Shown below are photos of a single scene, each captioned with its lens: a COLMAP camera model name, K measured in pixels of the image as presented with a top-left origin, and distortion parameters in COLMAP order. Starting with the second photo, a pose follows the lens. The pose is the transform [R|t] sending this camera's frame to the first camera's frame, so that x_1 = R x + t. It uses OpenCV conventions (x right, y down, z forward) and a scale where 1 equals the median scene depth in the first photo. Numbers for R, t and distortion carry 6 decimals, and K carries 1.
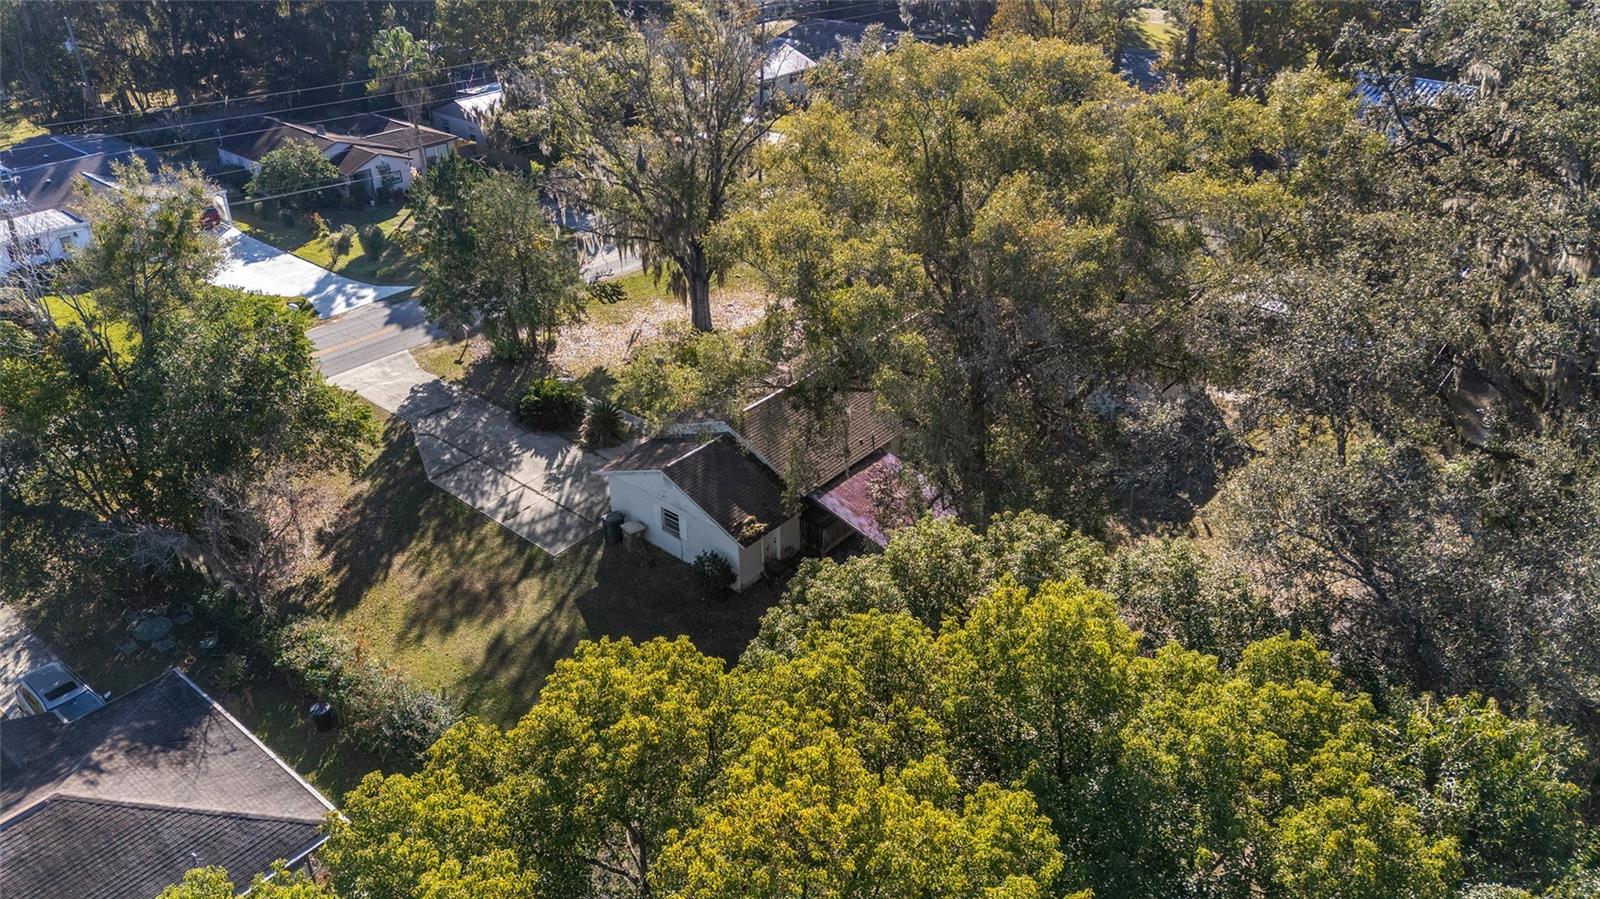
lens RADIAL K [[1140.4, 0, 800.0], [0, 1140.4, 449.5], [0, 0, 1]] dist [0.059964, -0.000411]
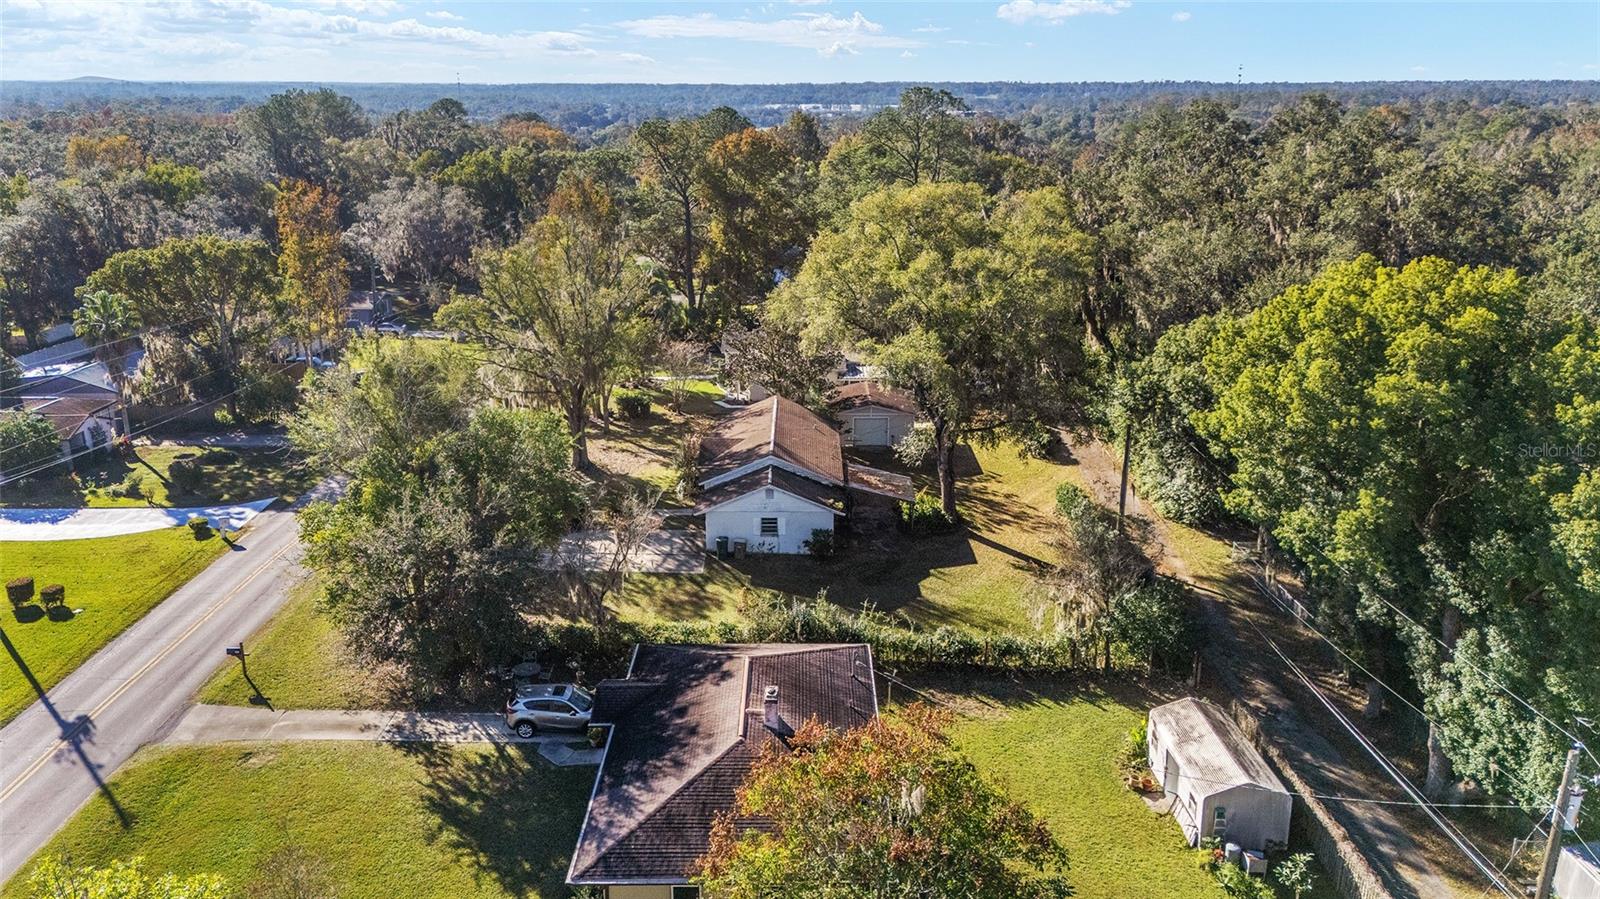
lens RADIAL K [[1127.1, 0, 800.0], [0, 1127.1, 449.5], [0, 0, 1]] dist [0.024106, 0.001758]
pose [[0.766964, -0.182697, 0.615133, -0.758877], [0.321439, 0.939055, -0.121875, 0.127553], [-0.555377, 0.291201, 0.778947, -0.130305]]
